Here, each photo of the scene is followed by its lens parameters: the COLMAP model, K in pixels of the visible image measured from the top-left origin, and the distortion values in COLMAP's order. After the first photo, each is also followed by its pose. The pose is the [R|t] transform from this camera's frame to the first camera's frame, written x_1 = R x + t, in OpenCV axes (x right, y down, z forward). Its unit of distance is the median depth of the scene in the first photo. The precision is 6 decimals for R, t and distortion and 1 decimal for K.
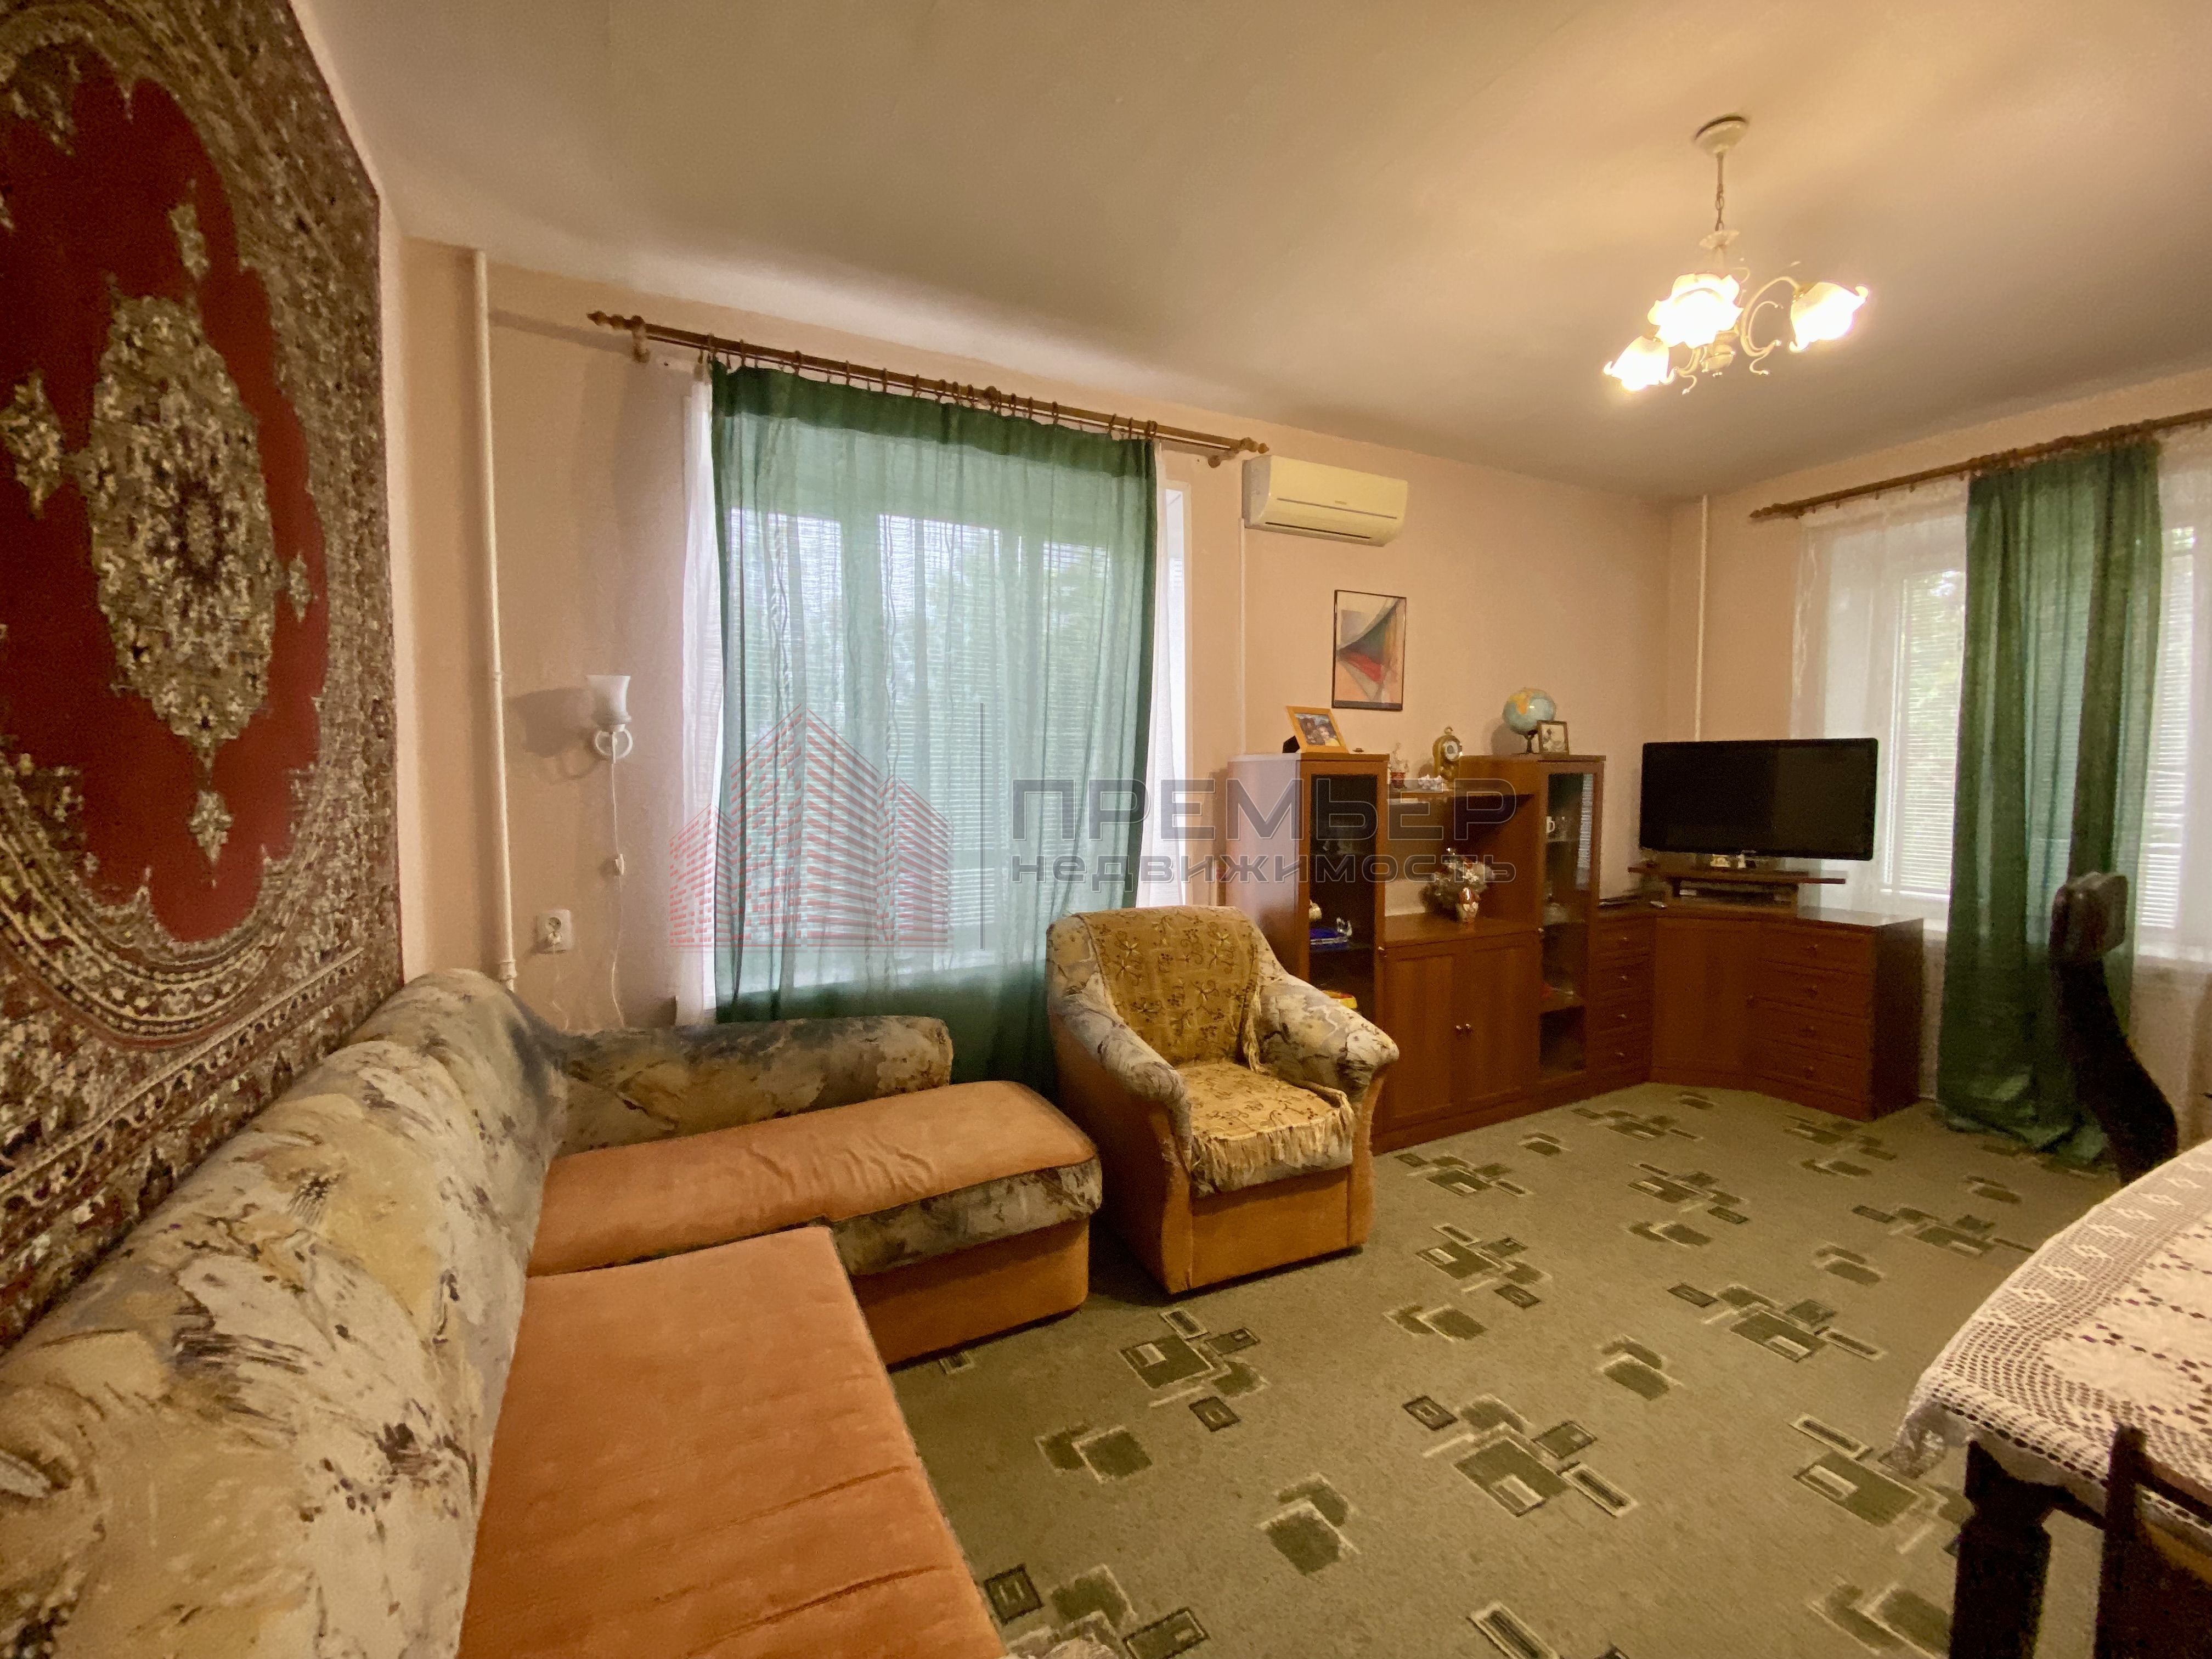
lens RADIAL K [[899.8, 0, 1101.5], [0, 899.8, 828.6], [0, 0, 1]] dist [0.027578, -0.021430]
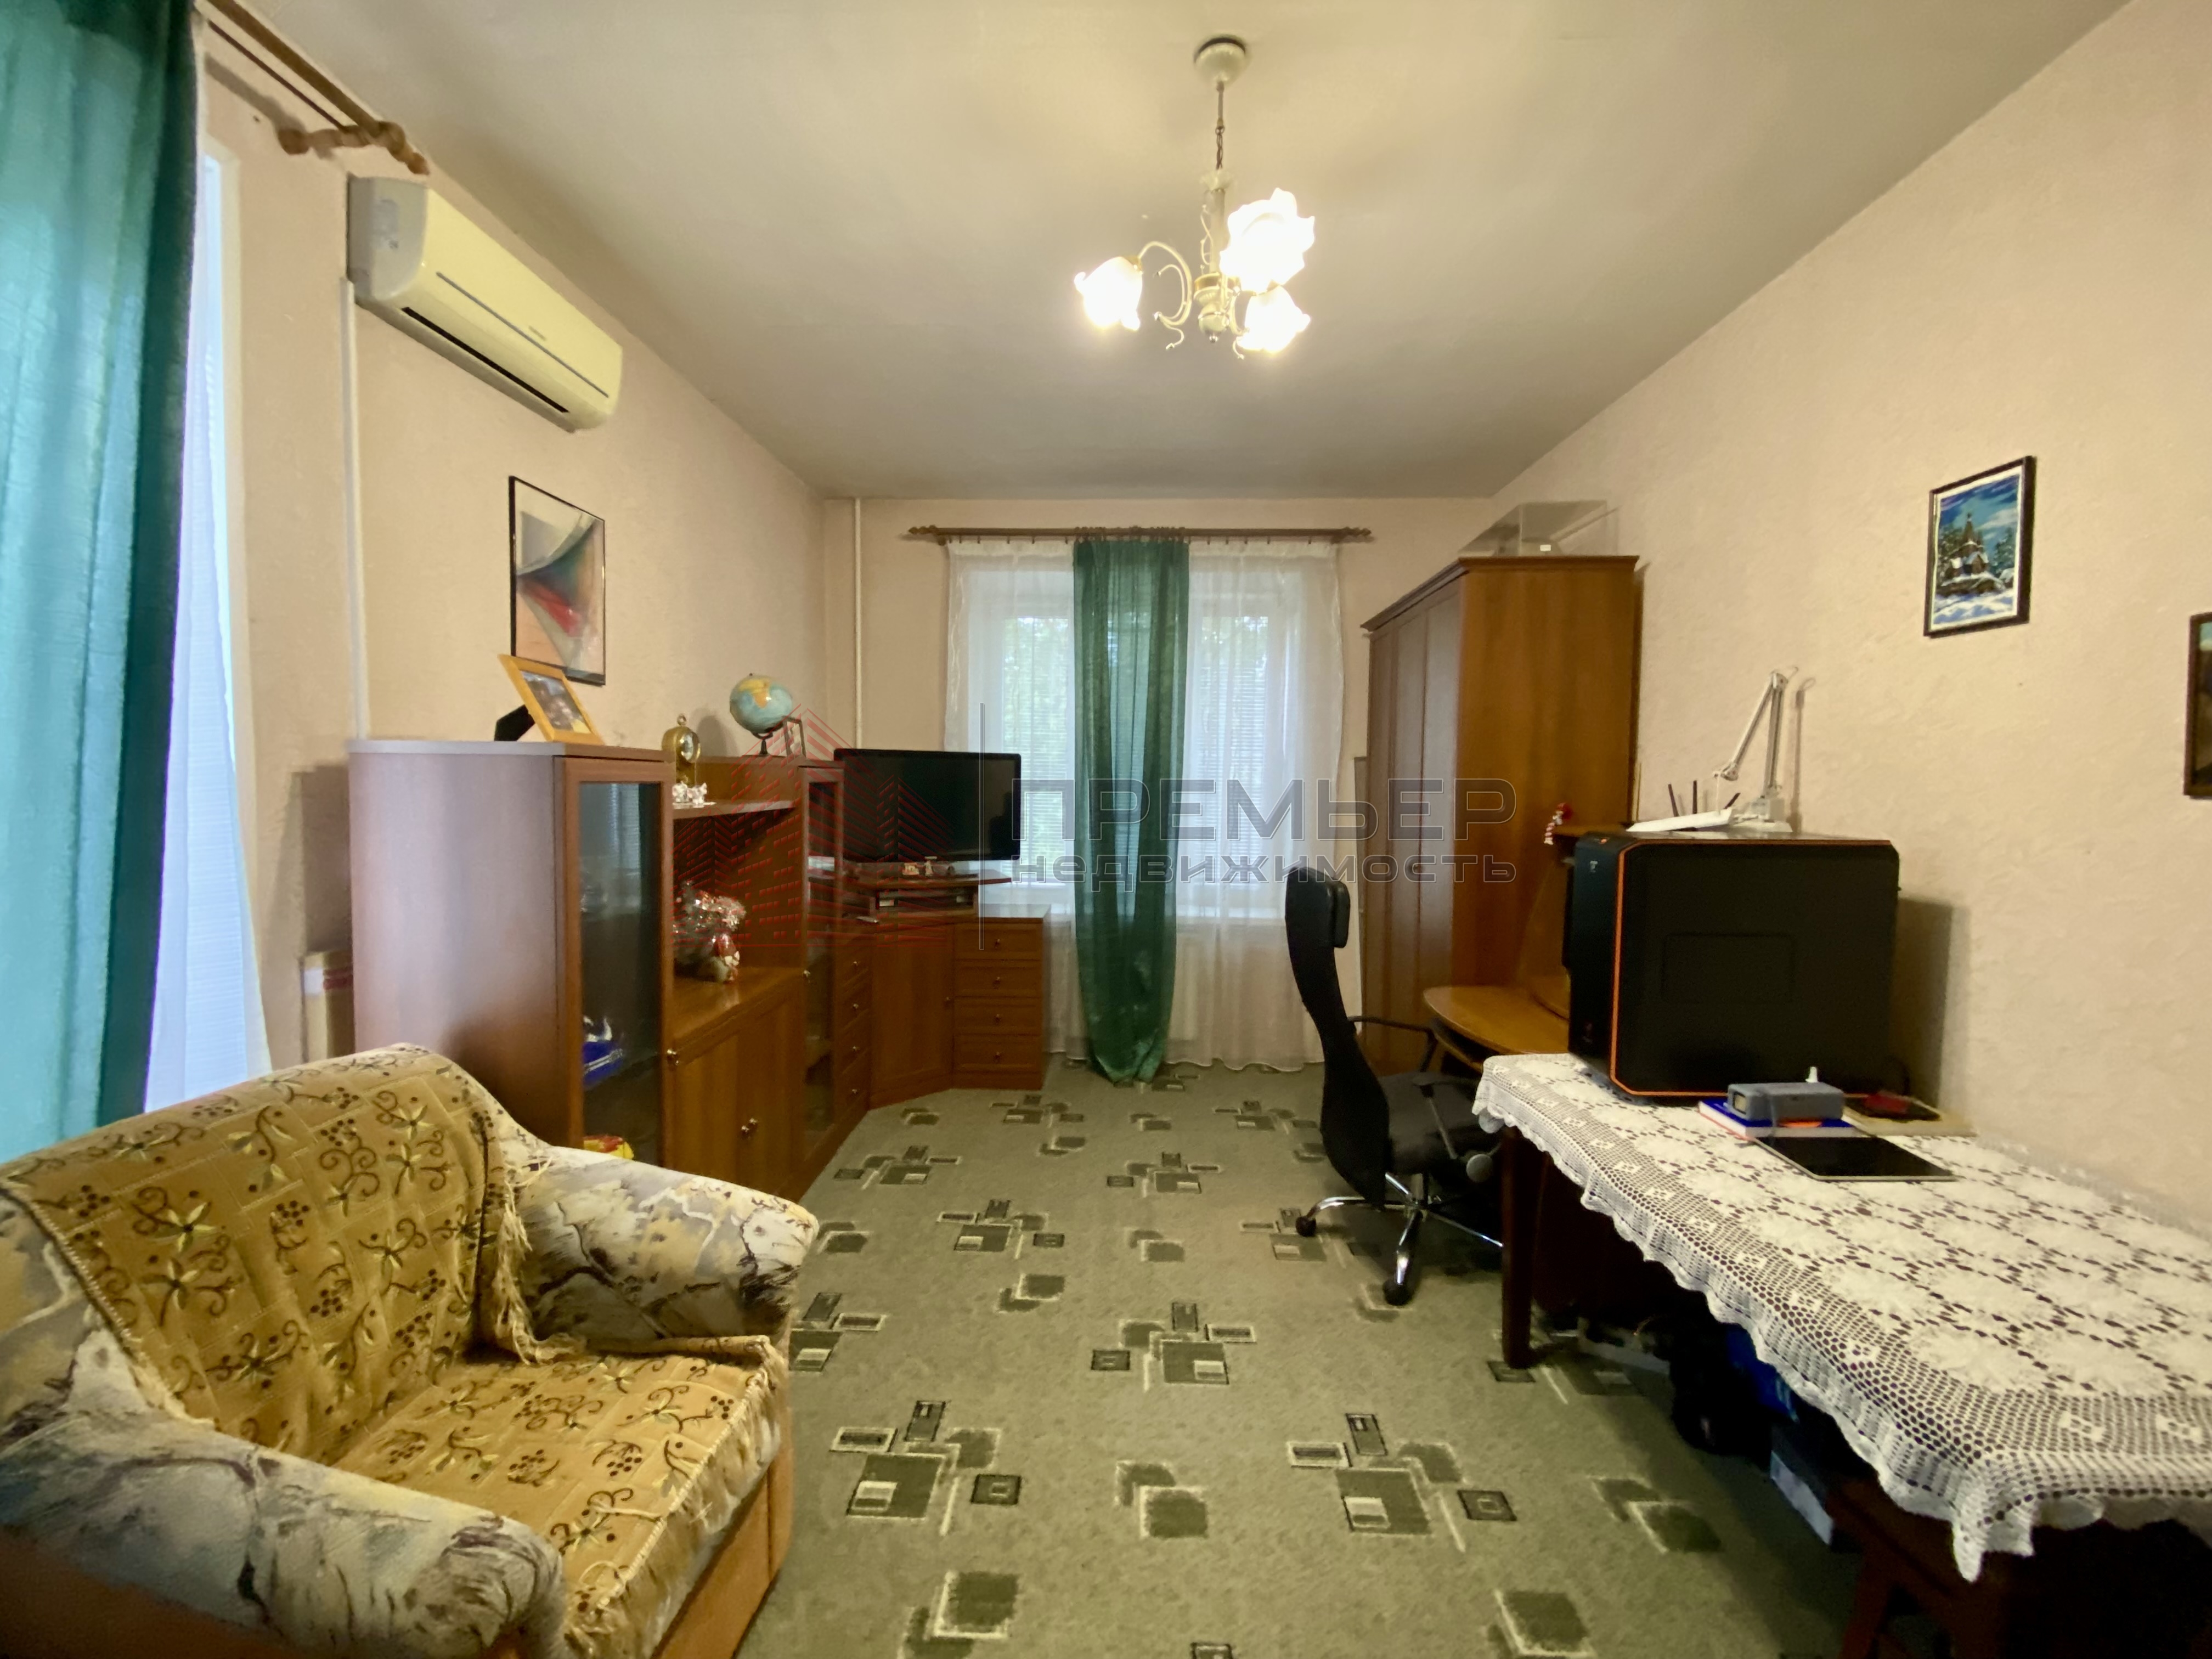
lens RADIAL K [[892.2, 0, 1102.2], [0, 892.2, 827.9], [0, 0, 1]] dist [0.027755, -0.024340]
pose [[0.494564, -0.036231, 0.868386, -0.112290], [0.033563, 0.999182, 0.022573, -0.039017], [-0.868493, 0.017982, 0.495375, 0.508280]]
